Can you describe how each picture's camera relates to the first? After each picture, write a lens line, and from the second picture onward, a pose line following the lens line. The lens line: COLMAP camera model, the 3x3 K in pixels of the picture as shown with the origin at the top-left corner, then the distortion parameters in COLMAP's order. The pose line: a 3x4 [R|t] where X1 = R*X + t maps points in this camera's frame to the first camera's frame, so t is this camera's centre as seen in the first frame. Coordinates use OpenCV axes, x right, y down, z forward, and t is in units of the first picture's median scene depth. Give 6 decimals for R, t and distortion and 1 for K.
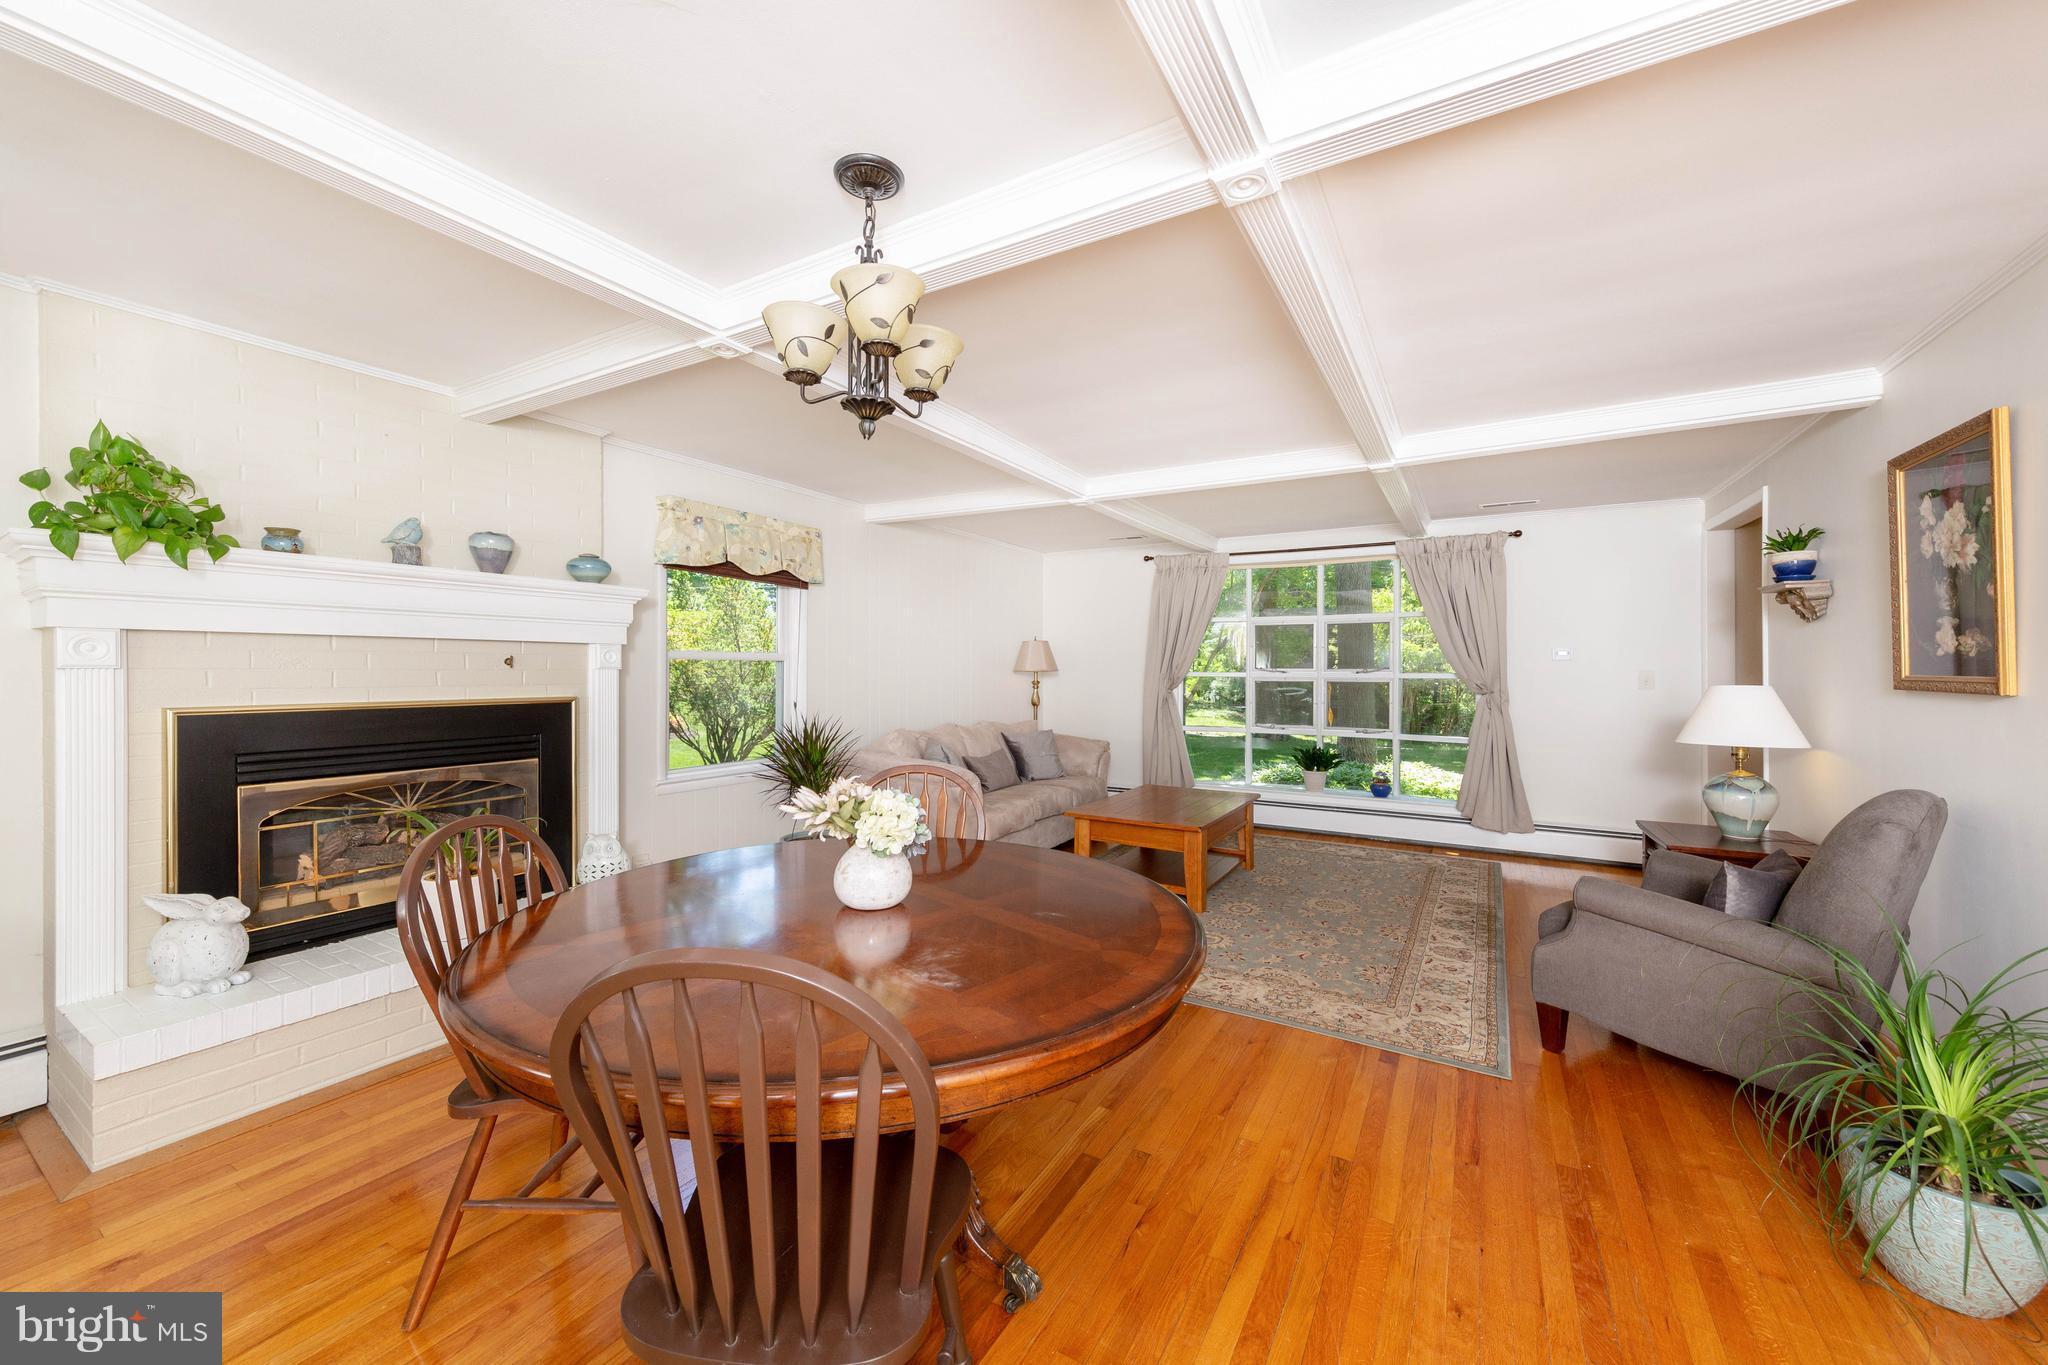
lens RADIAL K [[772.5, 0, 1023.4], [0, 772.5, 675.0], [0, 0, 1]] dist [0.001858, 0.000085]
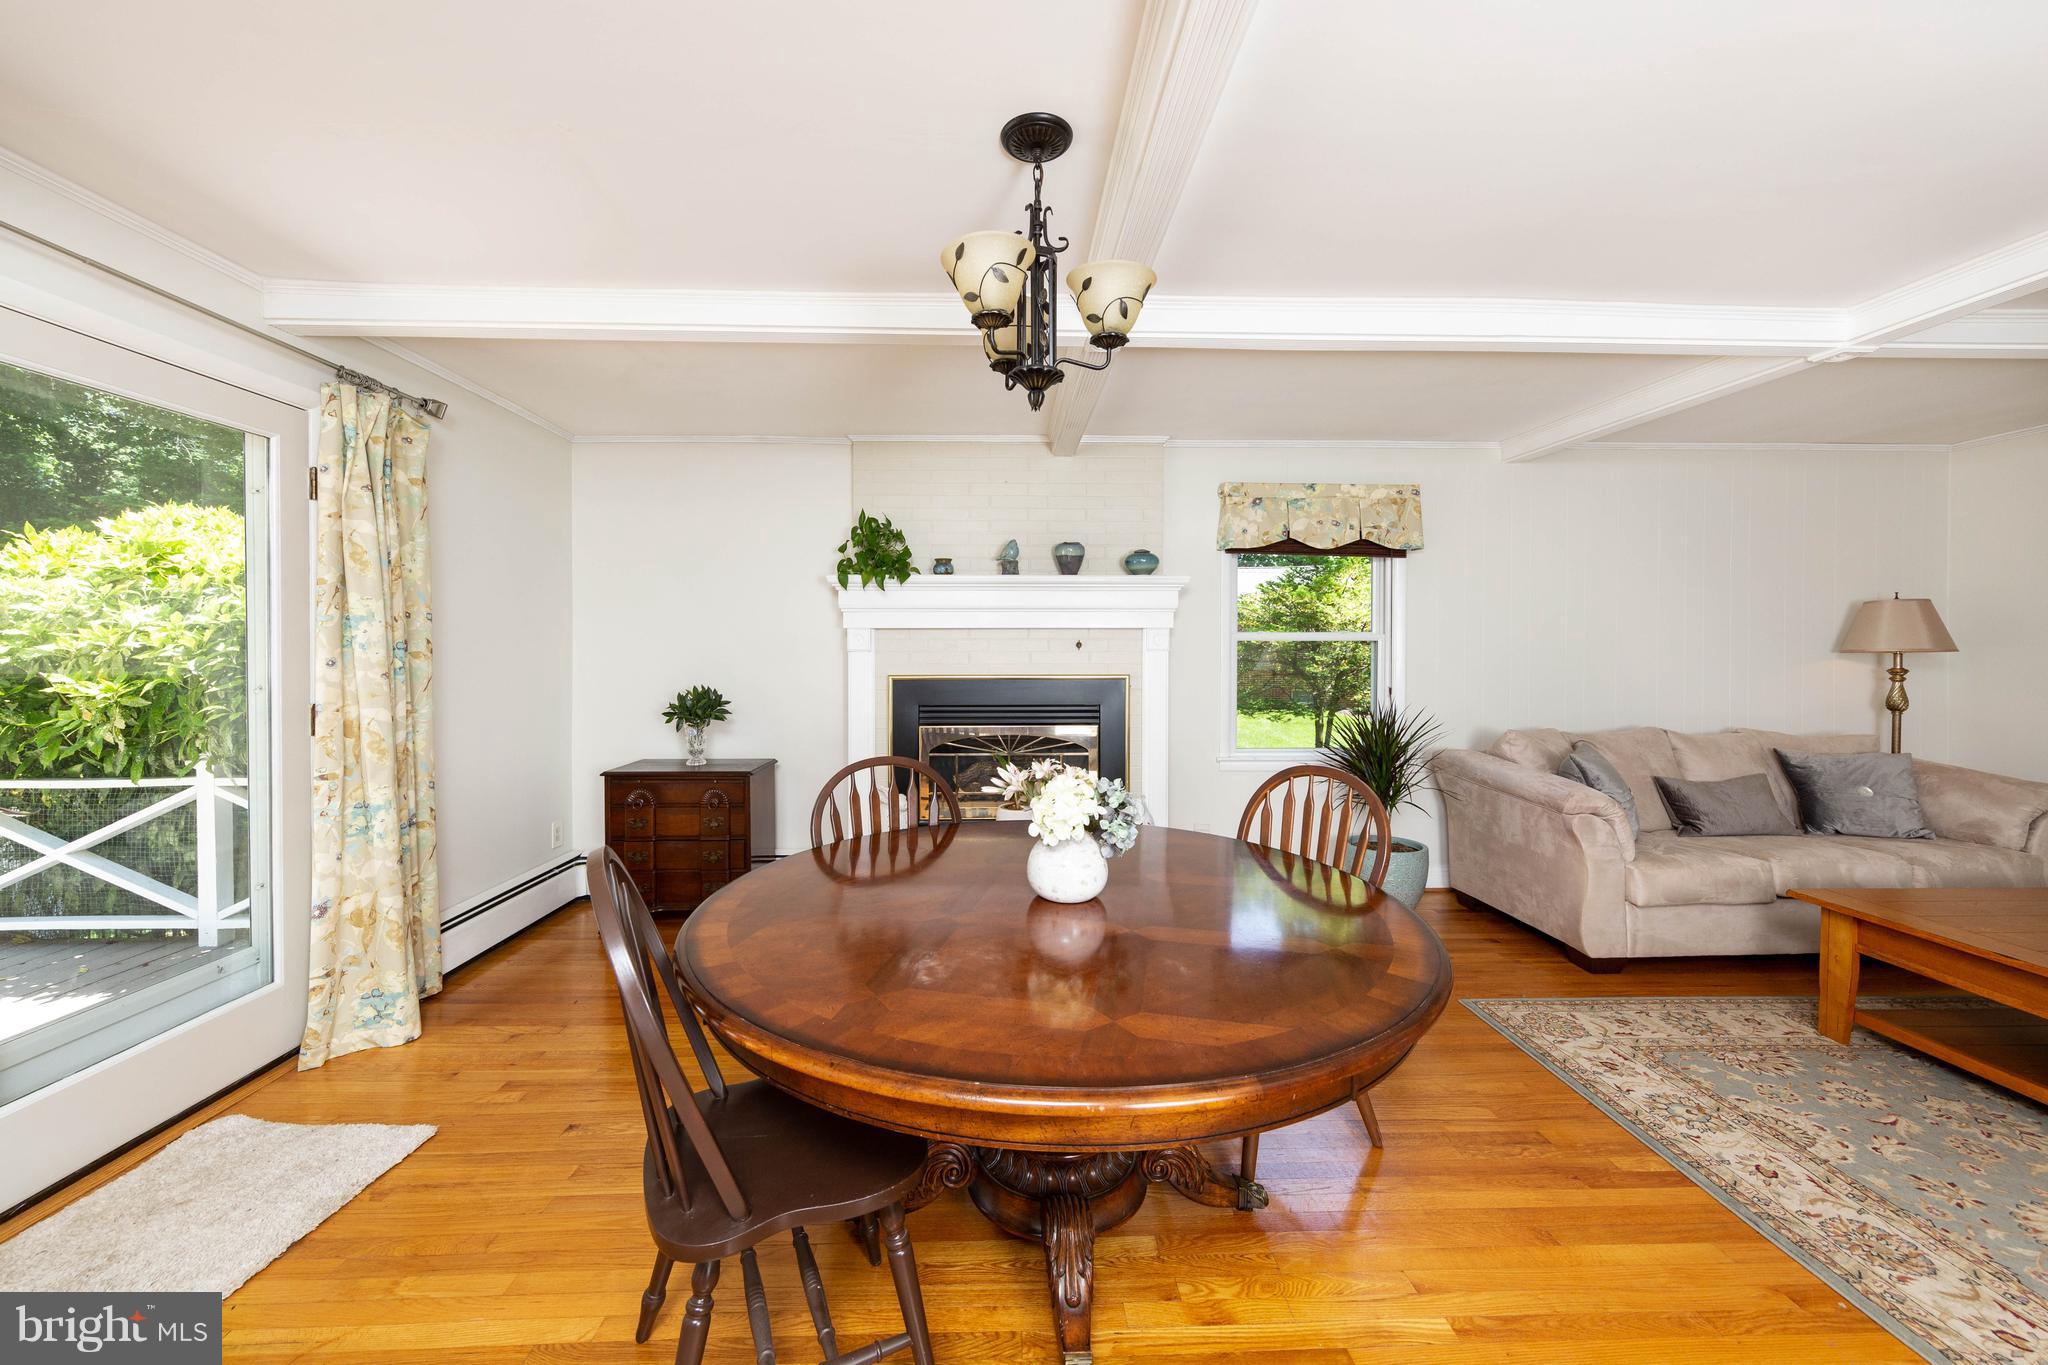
lens RADIAL K [[772.5, 0, 1023.4], [0, 772.5, 671.1], [0, 0, 1]] dist [0.001858, 0.000085]
pose [[0.538501, 0.020381, -0.842378, 0.265969], [-0.003149, 0.999749, 0.022175, -0.002149], [0.842619, -0.009288, 0.538430, 0.209630]]
